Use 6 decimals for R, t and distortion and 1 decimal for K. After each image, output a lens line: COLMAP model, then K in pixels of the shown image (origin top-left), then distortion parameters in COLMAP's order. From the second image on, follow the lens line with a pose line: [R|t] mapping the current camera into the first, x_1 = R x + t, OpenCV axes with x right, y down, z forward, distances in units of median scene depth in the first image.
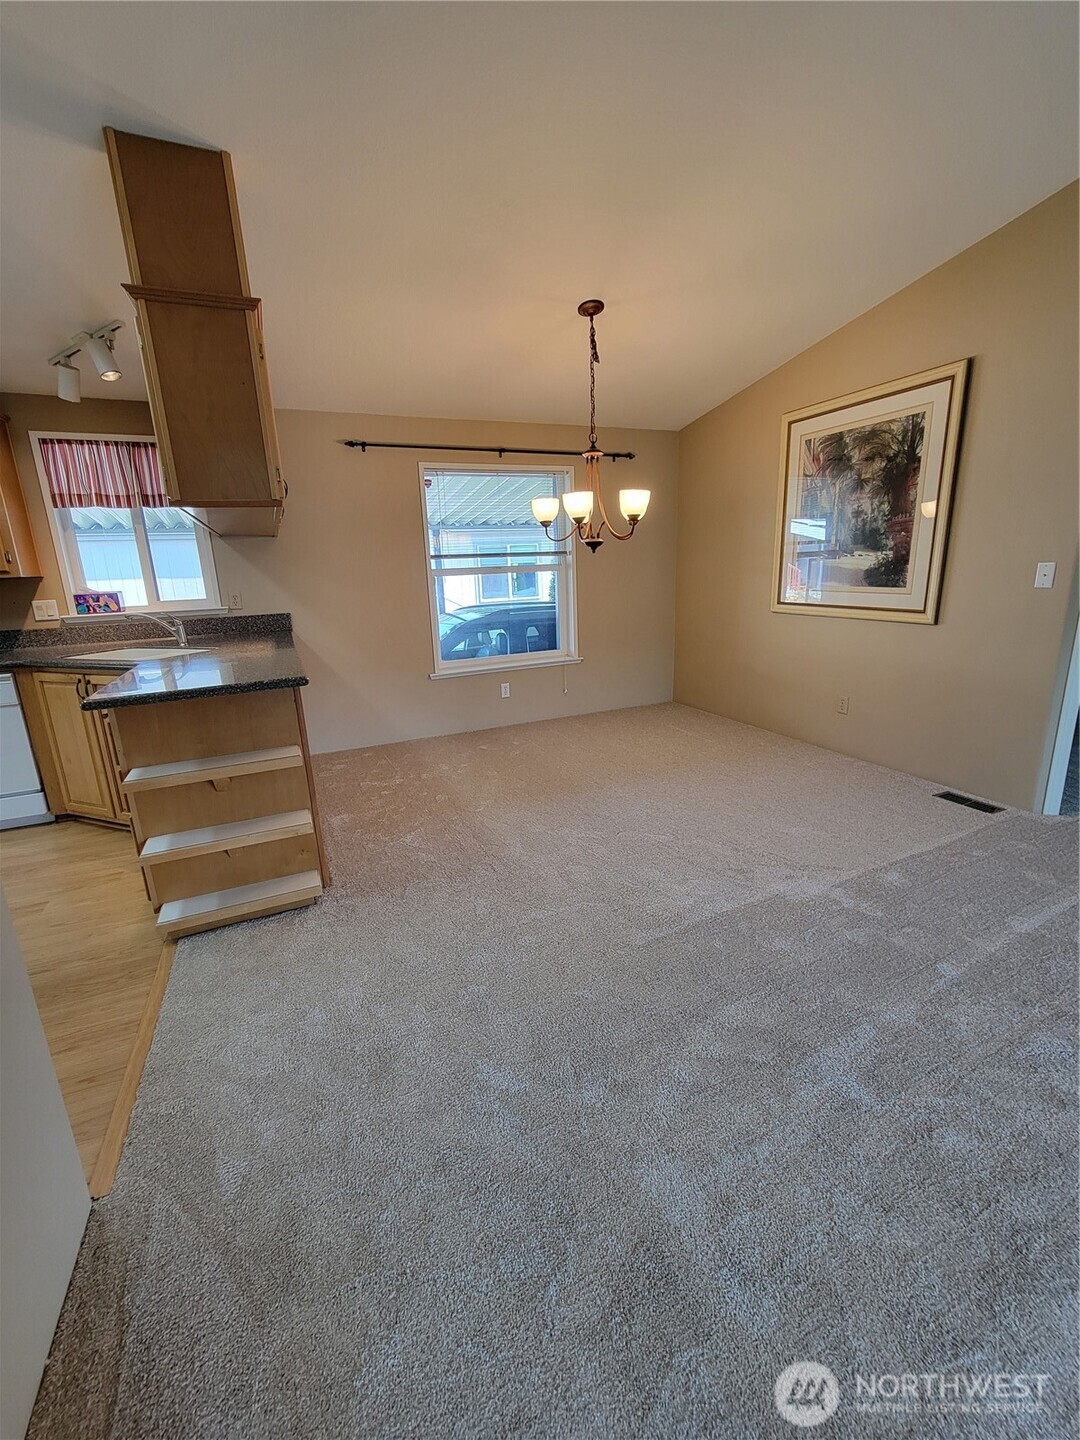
lens RADIAL K [[588.2, 0, 536.5], [0, 588.2, 710.6], [0, 0, 1]] dist [-0.002457, -0.000049]
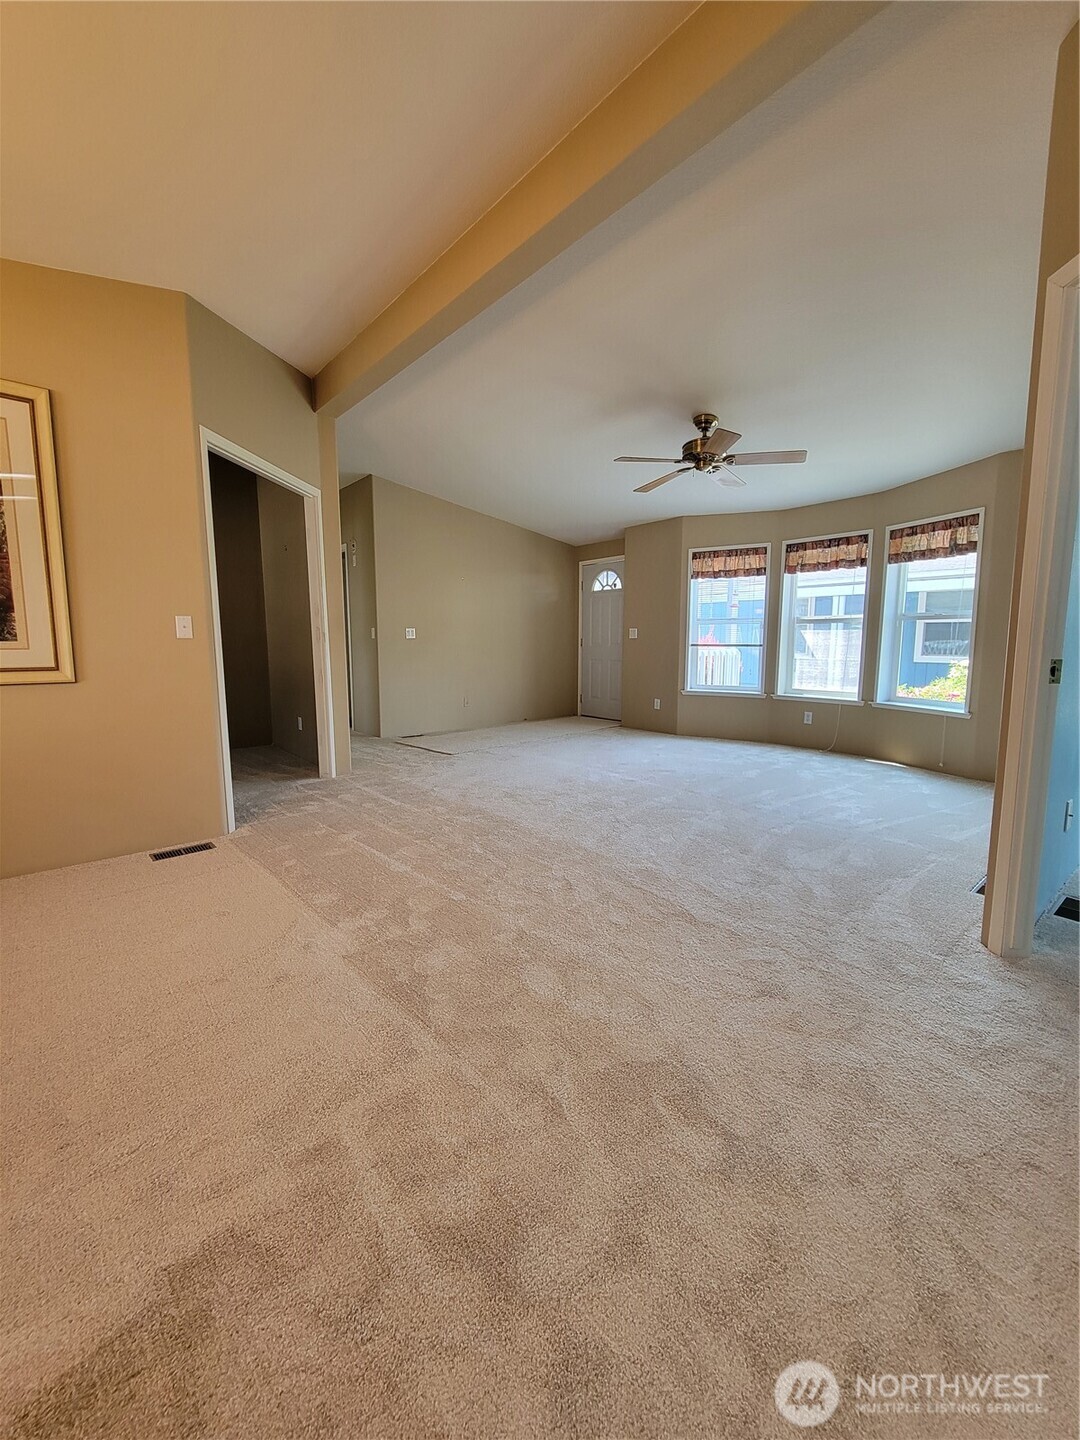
lens RADIAL K [[588.2, 0, 539.6], [0, 588.2, 714.4], [0, 0, 1]] dist [-0.002457, -0.000049]
pose [[-0.282967, -0.088126, 0.955072, -0.354369], [0.241747, 0.957068, 0.159934, -0.076899], [-0.928164, 0.276142, -0.249515, 0.616527]]
